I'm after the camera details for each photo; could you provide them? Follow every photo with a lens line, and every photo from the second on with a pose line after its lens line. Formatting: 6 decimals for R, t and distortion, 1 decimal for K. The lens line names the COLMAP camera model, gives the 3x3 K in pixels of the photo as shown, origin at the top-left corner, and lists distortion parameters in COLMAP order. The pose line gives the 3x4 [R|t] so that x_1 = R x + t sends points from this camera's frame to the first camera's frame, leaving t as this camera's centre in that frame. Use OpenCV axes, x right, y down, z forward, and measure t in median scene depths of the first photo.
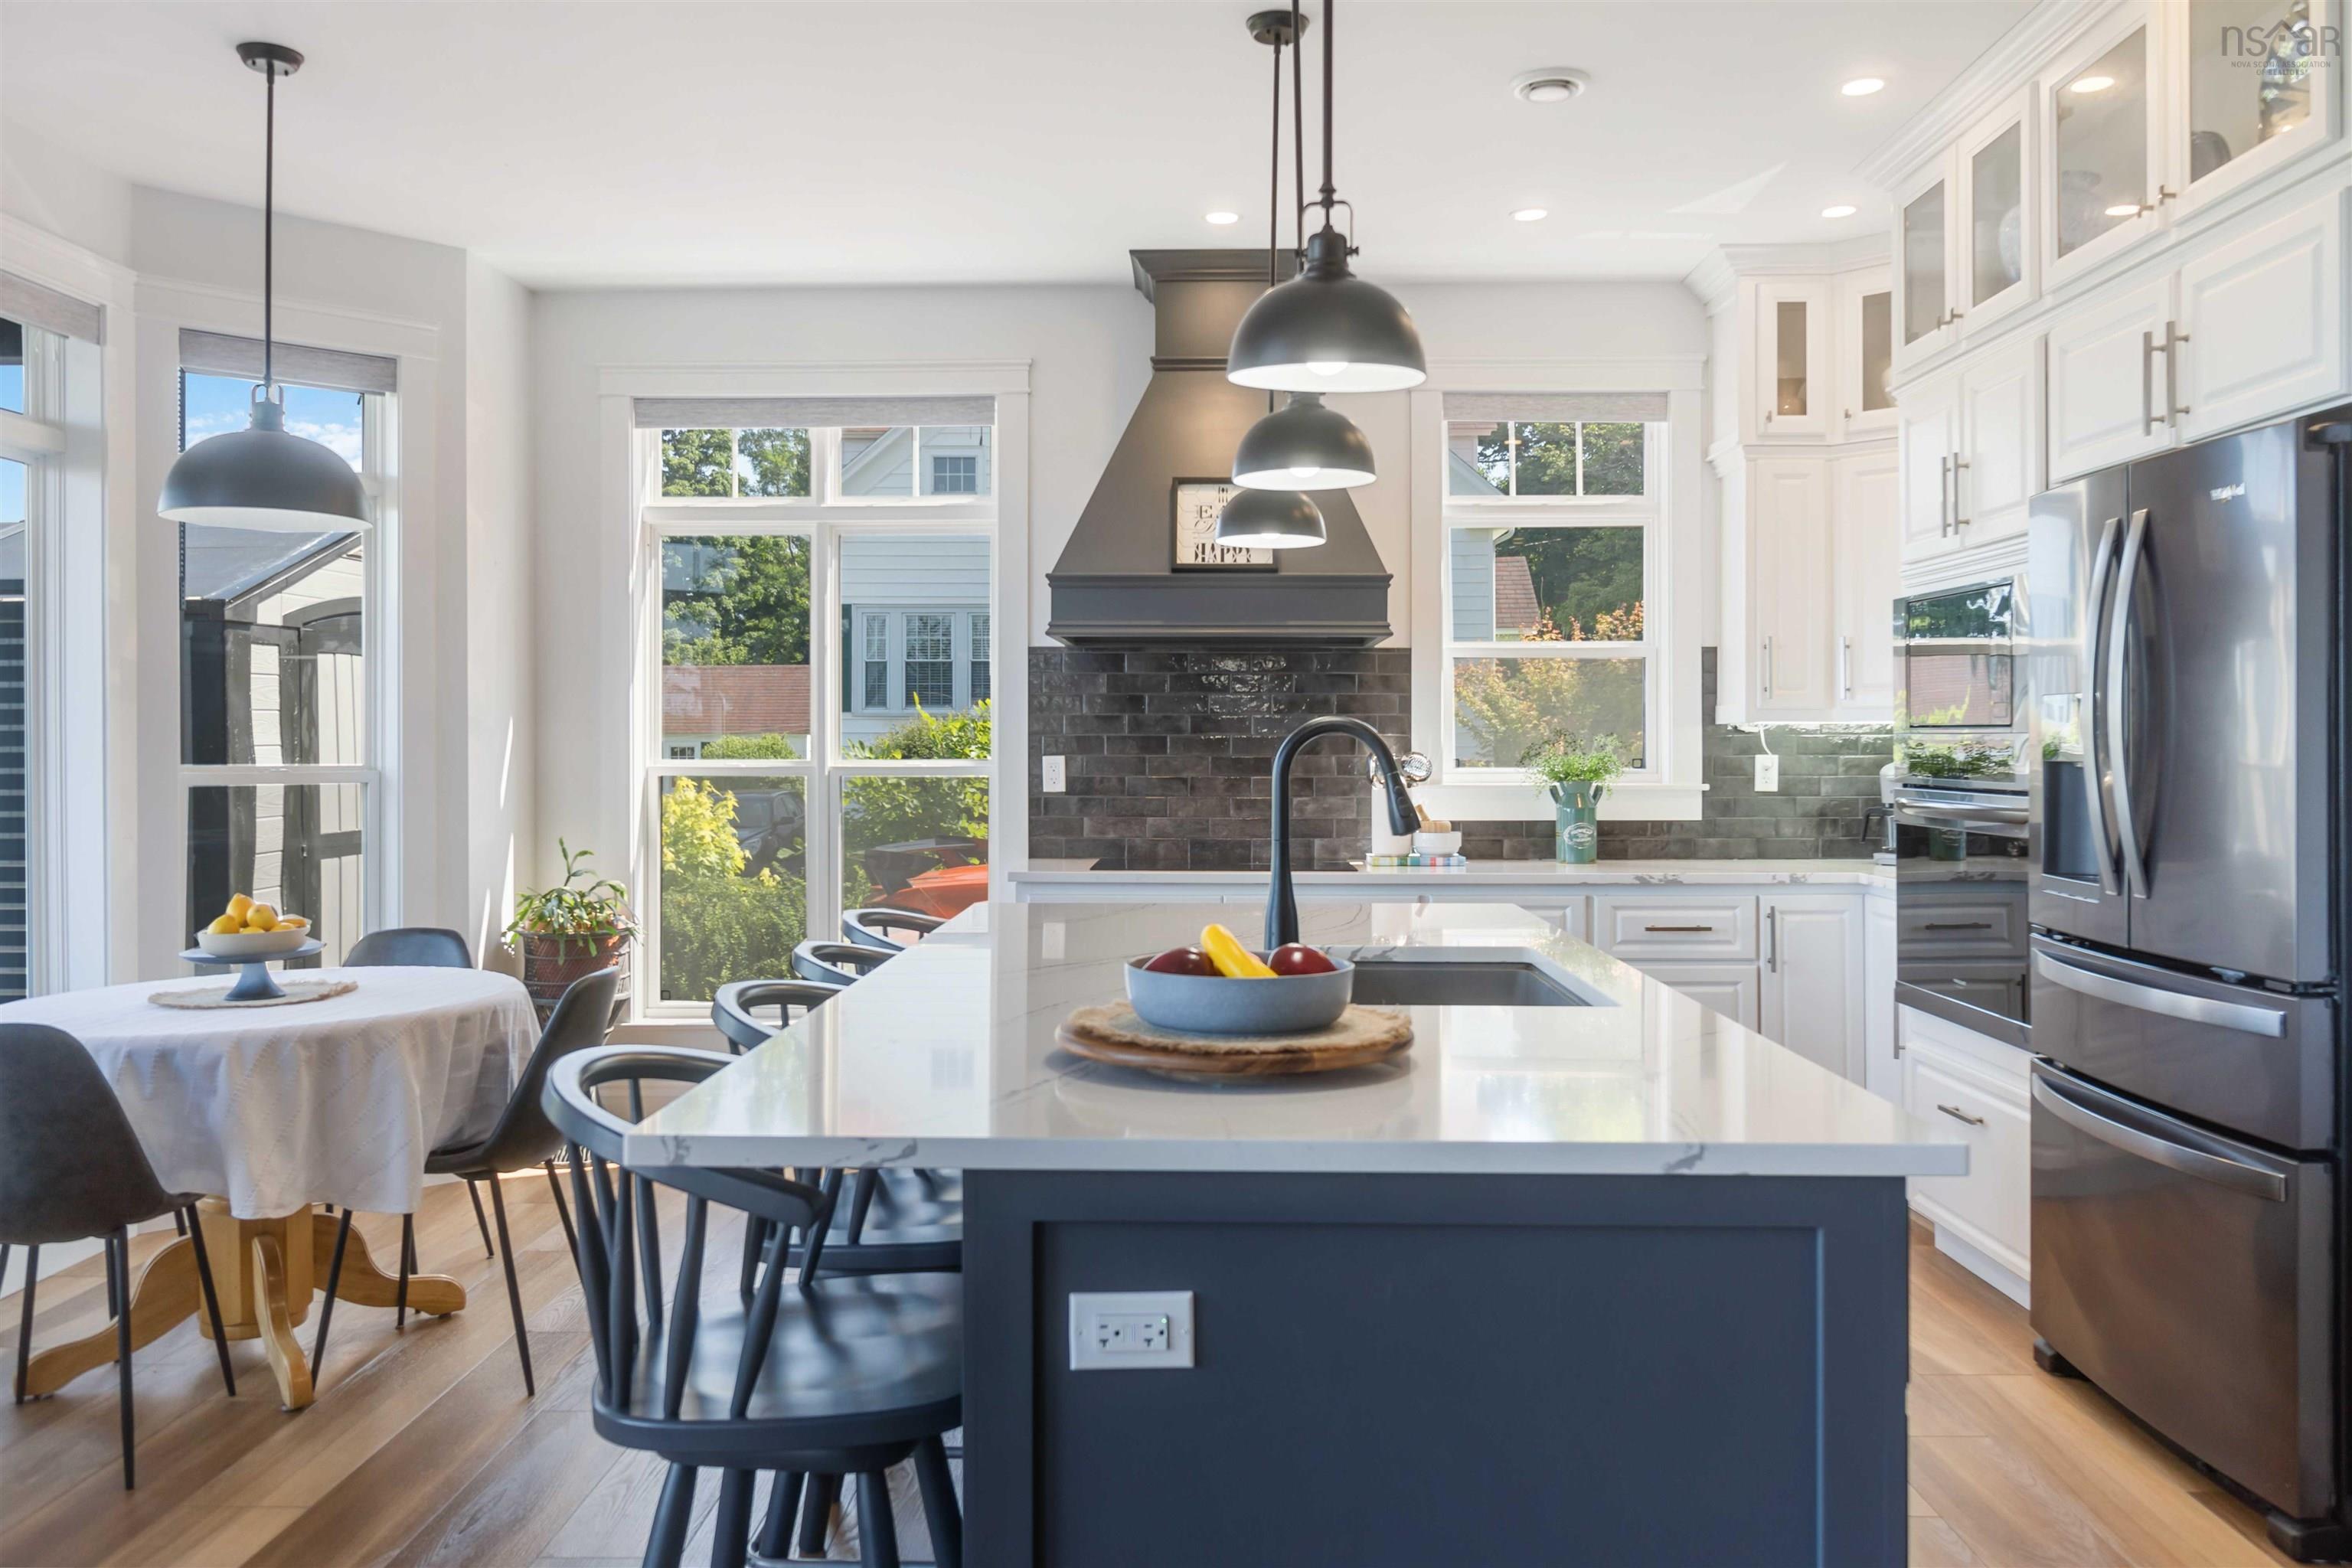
lens RADIAL K [[1856.5, 0, 1176.0], [0, 1856.5, 784.0], [0, 0, 1]] dist [-0.138359, -0.000147]
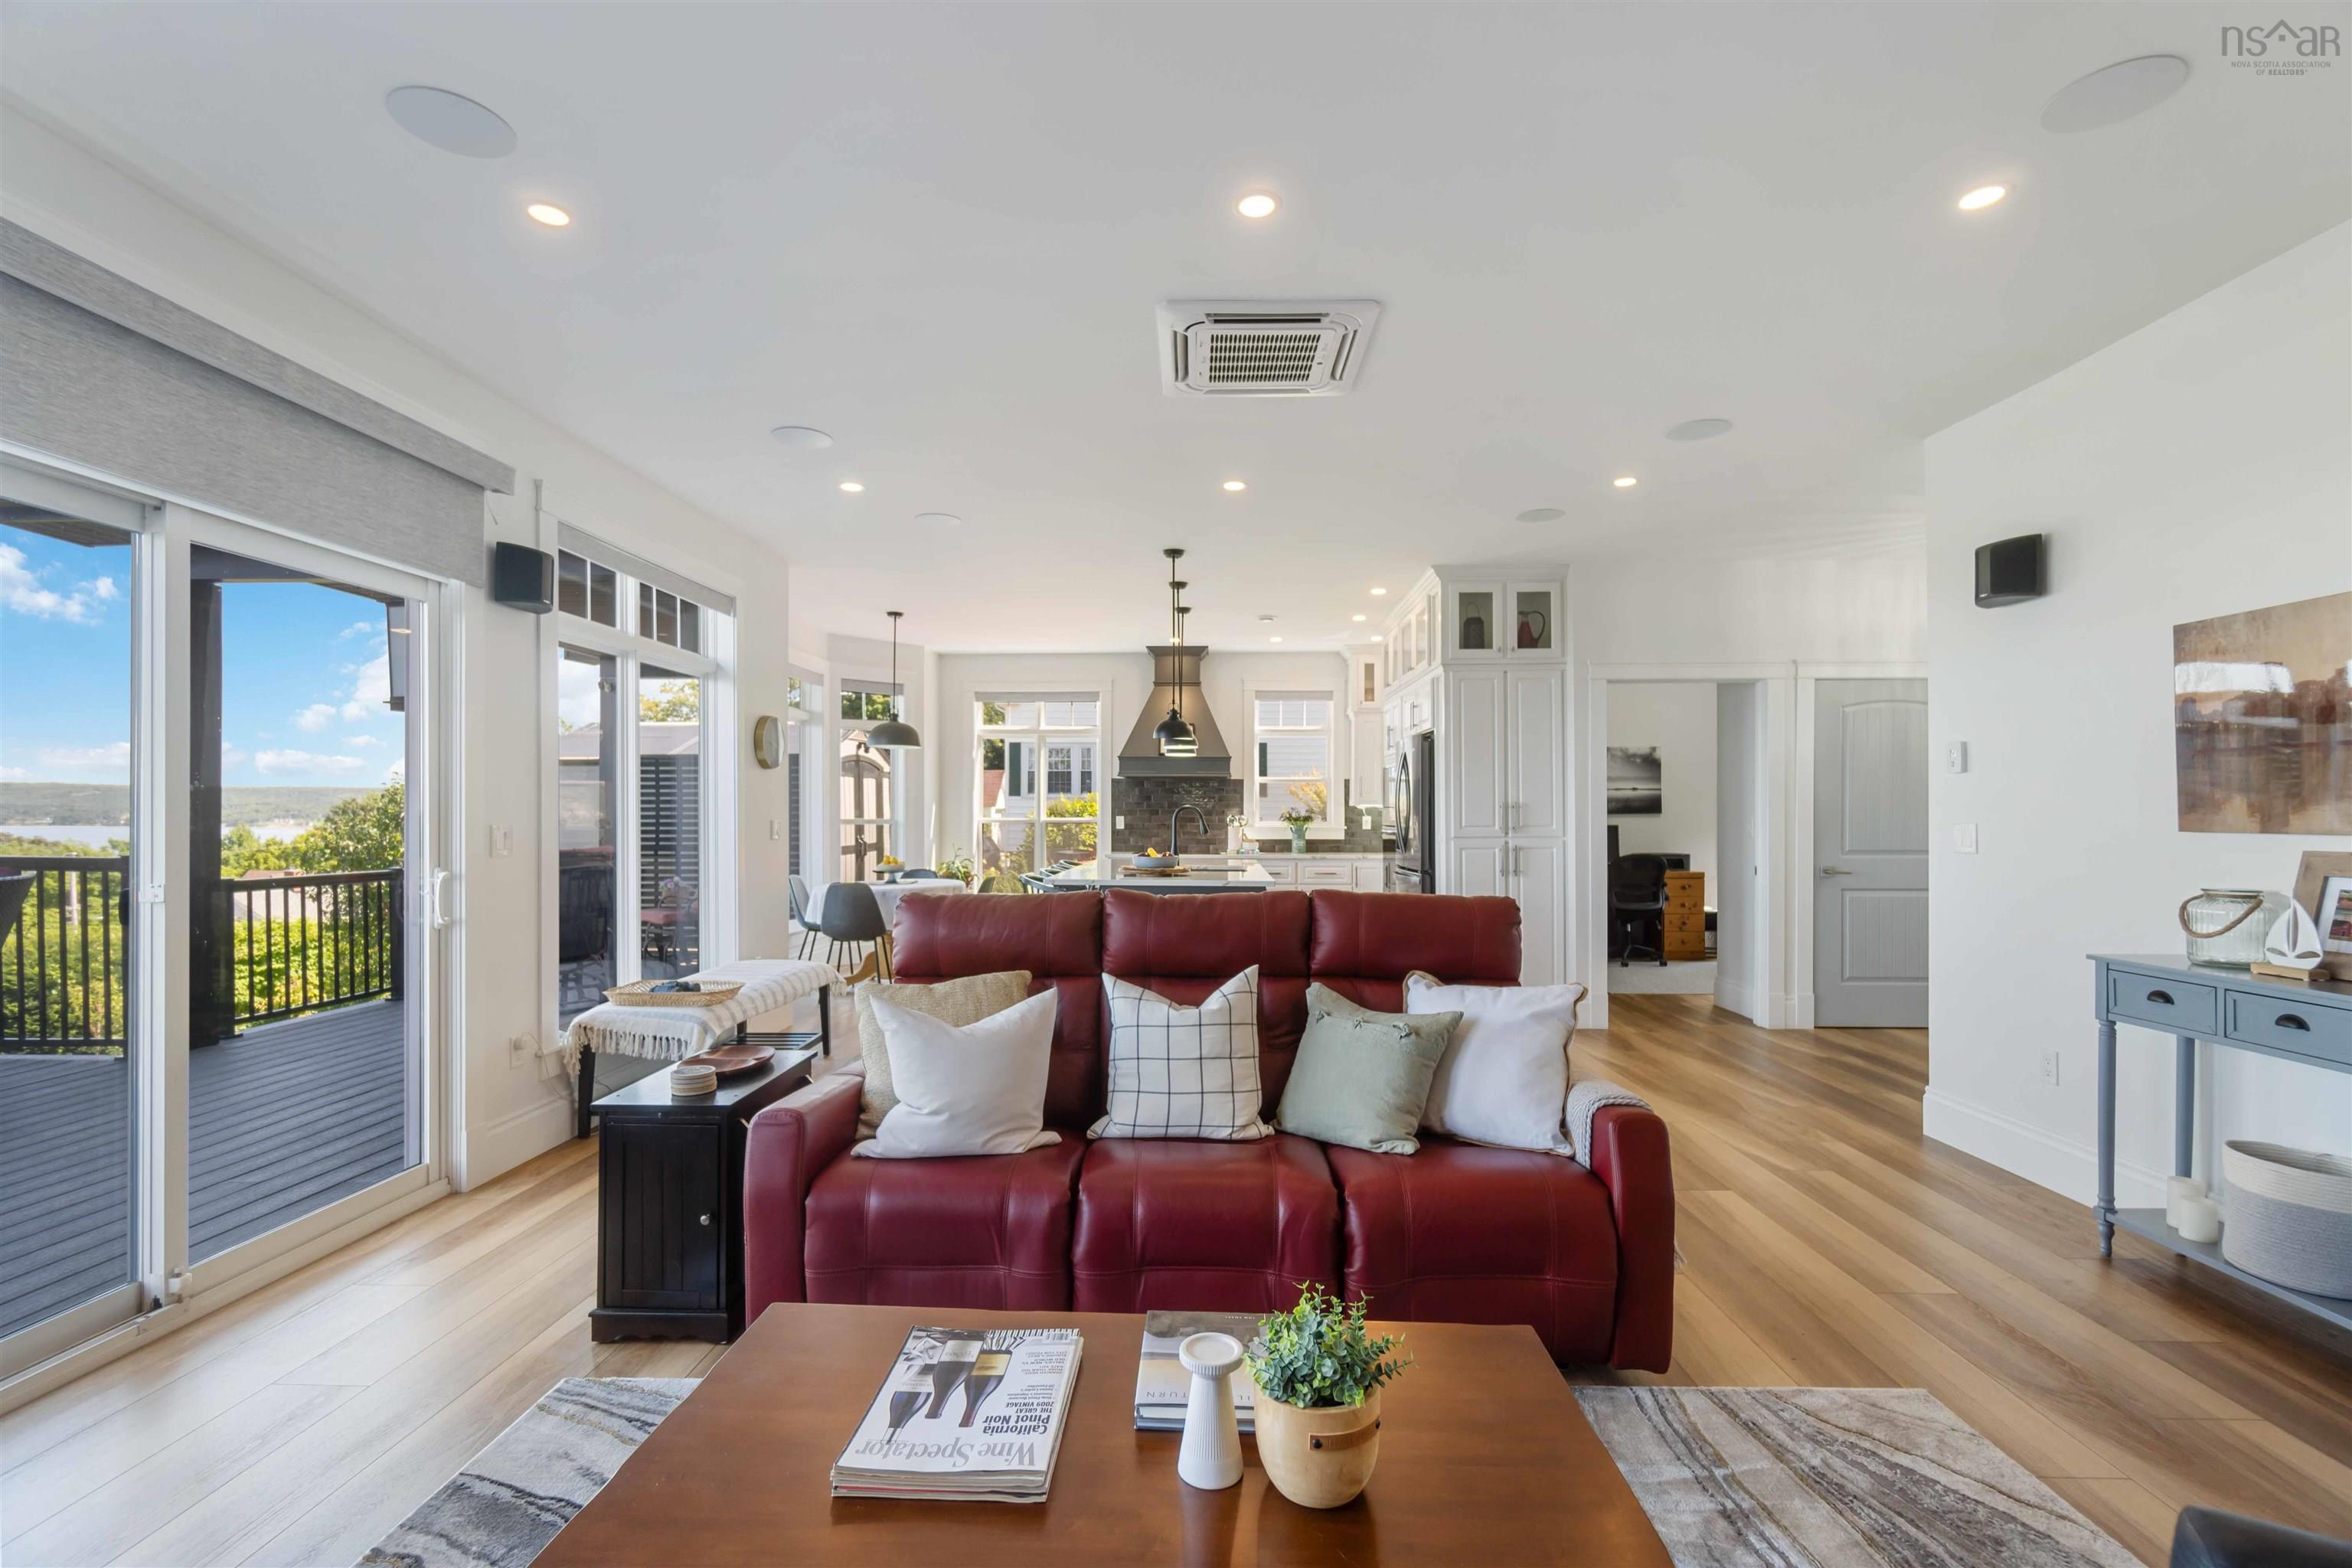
lens RADIAL K [[1037.2, 0, 1171.3], [0, 1037.2, 783.0], [0, 0, 1]] dist [-0.001394, -0.000339]
pose [[0.999853, 0.002250, -0.017015, 0.042872], [-0.003104, 0.998730, -0.050280, 0.014541], [0.016880, 0.050326, 0.998590, -0.640866]]
